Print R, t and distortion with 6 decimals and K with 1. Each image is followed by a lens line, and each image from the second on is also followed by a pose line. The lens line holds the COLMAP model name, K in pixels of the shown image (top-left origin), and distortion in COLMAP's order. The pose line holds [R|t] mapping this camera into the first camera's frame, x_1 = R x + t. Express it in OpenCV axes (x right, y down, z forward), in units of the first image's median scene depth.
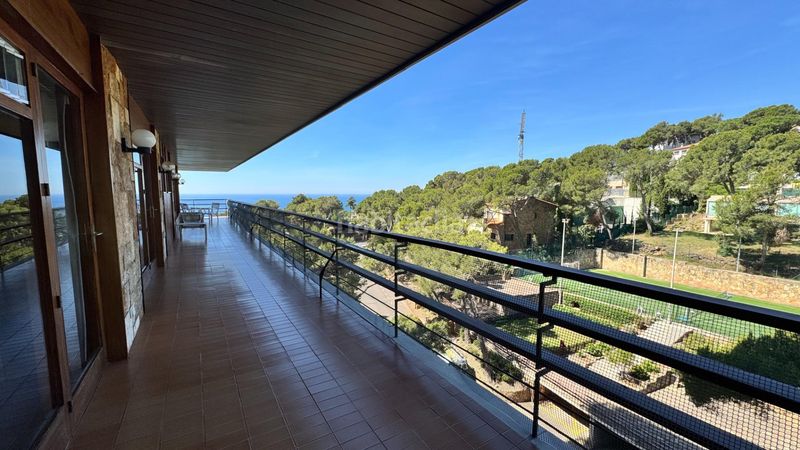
lens RADIAL K [[321.9, 0, 398.4], [0, 321.9, 225.5], [0, 0, 1]] dist [0.003789, 0.000314]
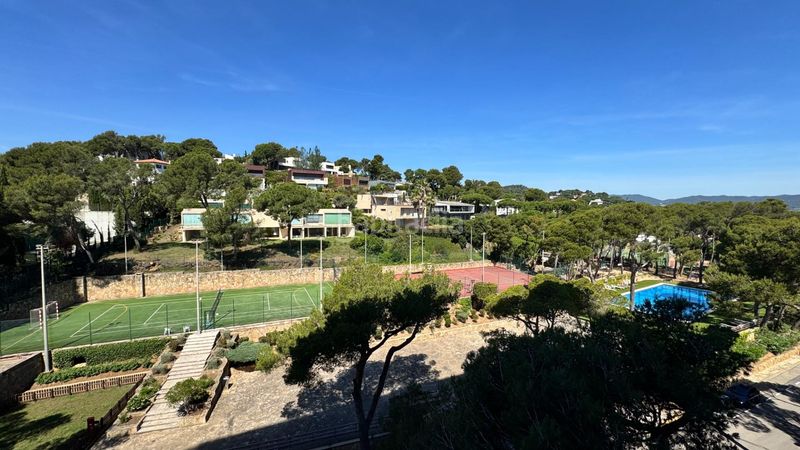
lens RADIAL K [[321.9, 0, 398.7], [0, 321.9, 224.2], [0, 0, 1]] dist [0.003789, 0.000314]
pose [[0.126051, -0.054242, 0.990540, -0.048728], [0.096950, 0.994398, 0.042116, -0.014600], [-0.987275, 0.090724, 0.130604, 0.133179]]
